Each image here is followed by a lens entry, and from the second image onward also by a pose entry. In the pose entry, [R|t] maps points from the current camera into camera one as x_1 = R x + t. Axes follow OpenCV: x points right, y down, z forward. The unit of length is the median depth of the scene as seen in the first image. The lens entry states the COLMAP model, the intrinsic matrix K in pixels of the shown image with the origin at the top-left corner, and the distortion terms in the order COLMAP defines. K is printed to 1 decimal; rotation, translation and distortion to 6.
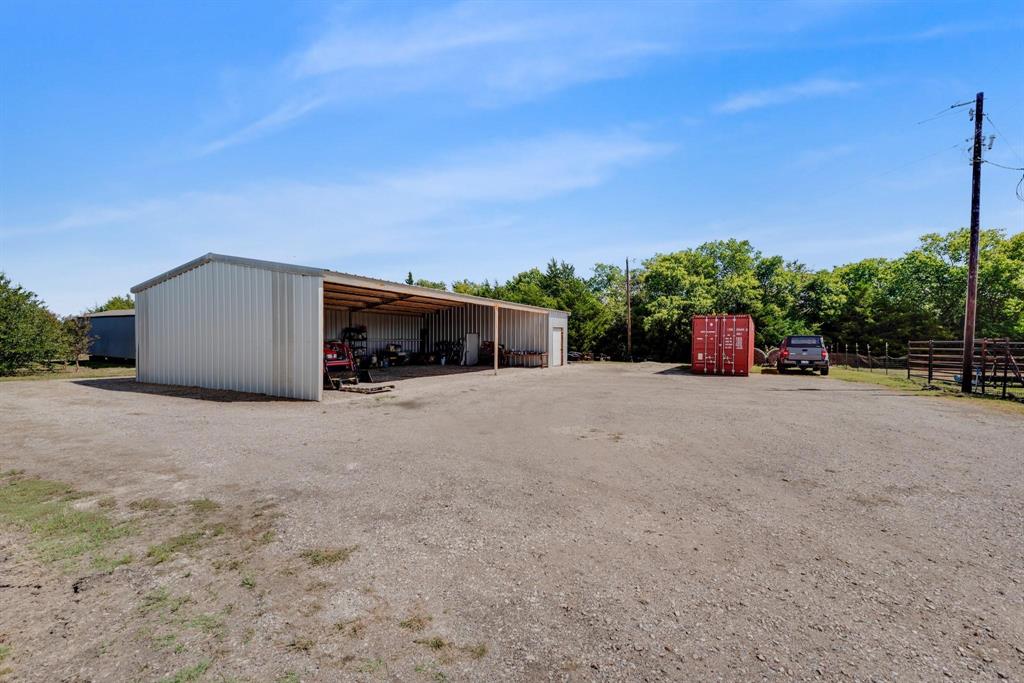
lens RADIAL K [[408.3, 0, 512.0], [0, 408.3, 341.5], [0, 0, 1]] dist [0.001179, 0.000041]
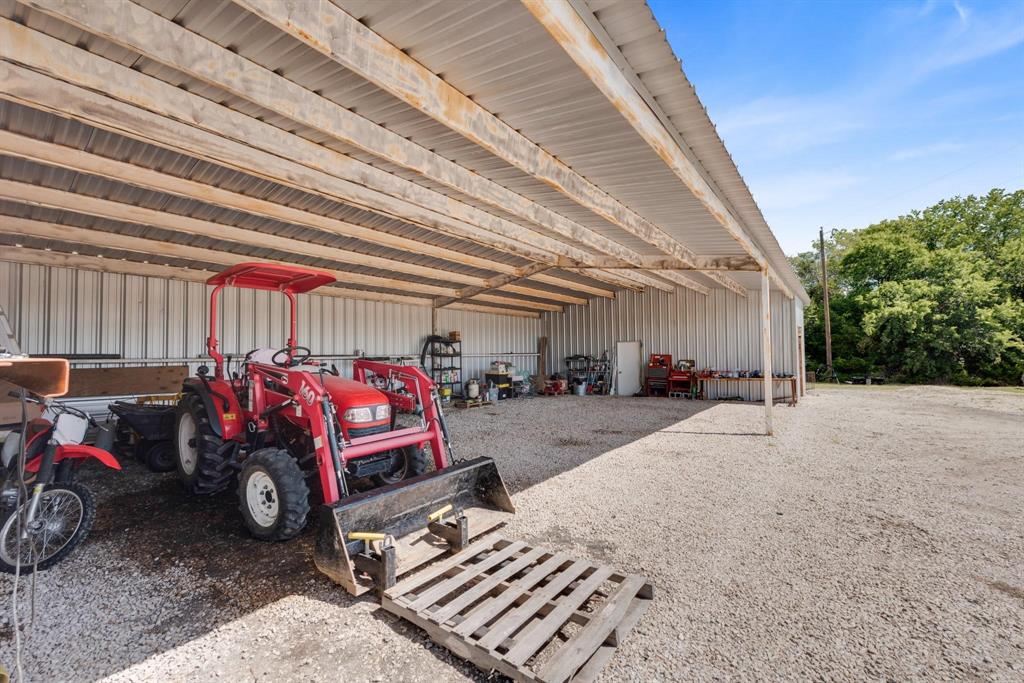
lens RADIAL K [[408.3, 0, 512.0], [0, 408.3, 341.5], [0, 0, 1]] dist [0.001179, 0.000041]
pose [[0.981637, -0.022374, -0.189442, -0.156936], [0.015507, 0.999170, -0.037656, -0.000542], [0.190127, 0.034026, 0.981170, 0.399427]]
